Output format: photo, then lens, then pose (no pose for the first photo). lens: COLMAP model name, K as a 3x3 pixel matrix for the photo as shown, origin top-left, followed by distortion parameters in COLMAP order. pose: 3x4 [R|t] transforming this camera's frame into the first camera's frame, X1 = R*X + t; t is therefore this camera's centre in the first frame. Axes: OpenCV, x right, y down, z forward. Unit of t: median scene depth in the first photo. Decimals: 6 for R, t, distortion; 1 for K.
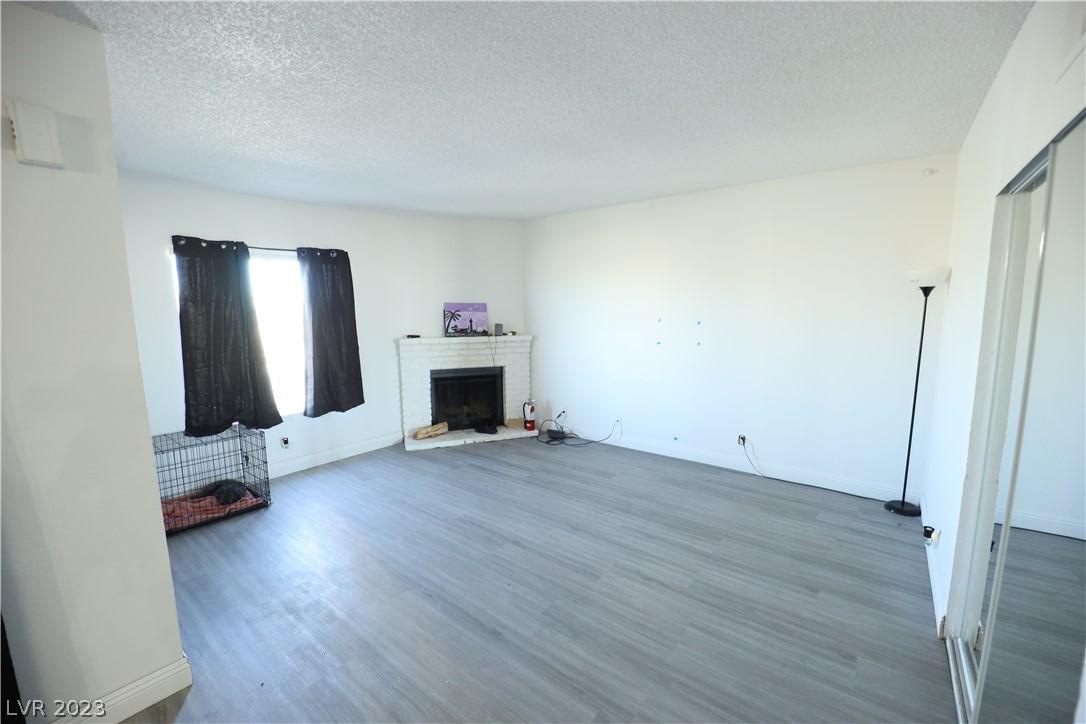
lens RADIAL K [[445.3, 0, 539.1], [0, 445.3, 365.4], [0, 0, 1]] dist [-0.018055, 0.000569]
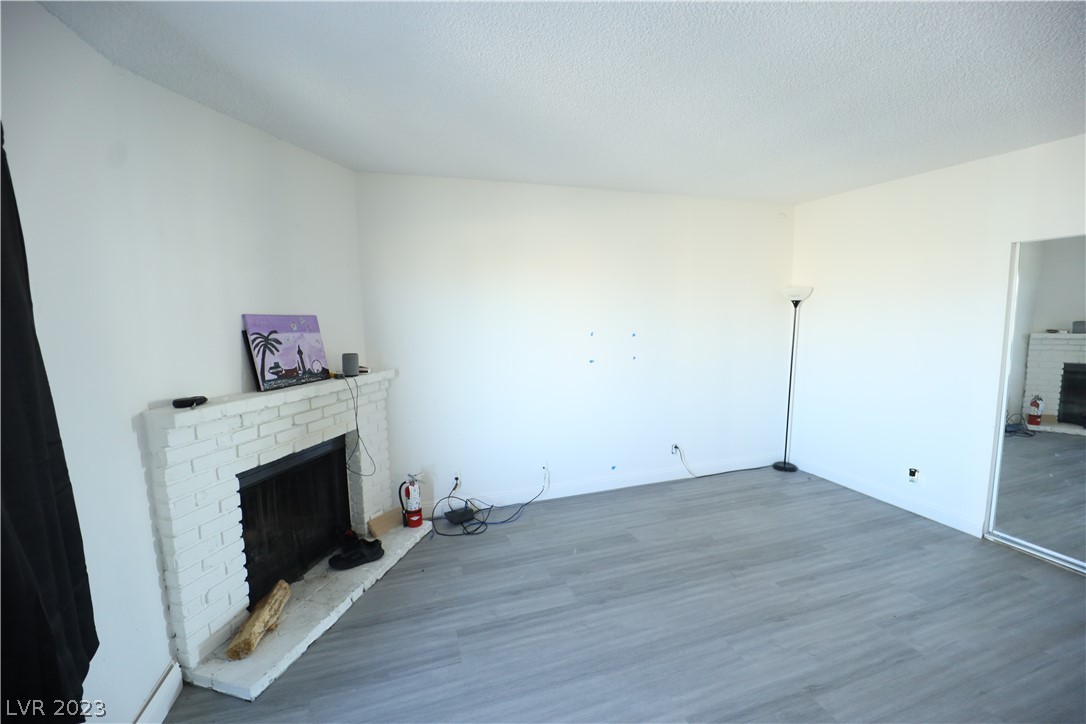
lens RADIAL K [[445.3, 0, 544.1], [0, 445.3, 365.8], [0, 0, 1]] dist [-0.018055, 0.000569]
pose [[0.555500, -0.094170, 0.826167, -0.422512], [0.123067, 0.991935, 0.030316, -0.069615], [-0.822359, 0.084834, 0.562609, 0.534252]]
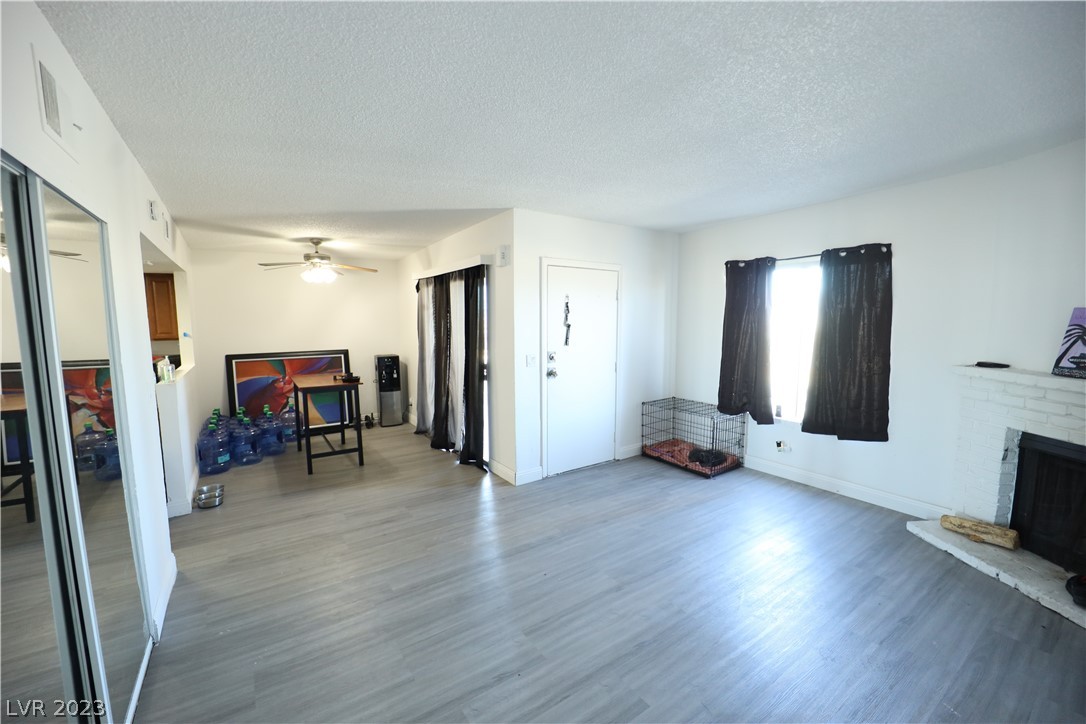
lens RADIAL K [[445.3, 0, 544.9], [0, 445.3, 360.7], [0, 0, 1]] dist [-0.018055, 0.000569]
pose [[-0.296618, 0.108325, -0.948833, 0.443185], [-0.114386, 0.982363, 0.147912, -0.088719], [0.948121, 0.152407, -0.278996, 0.599281]]
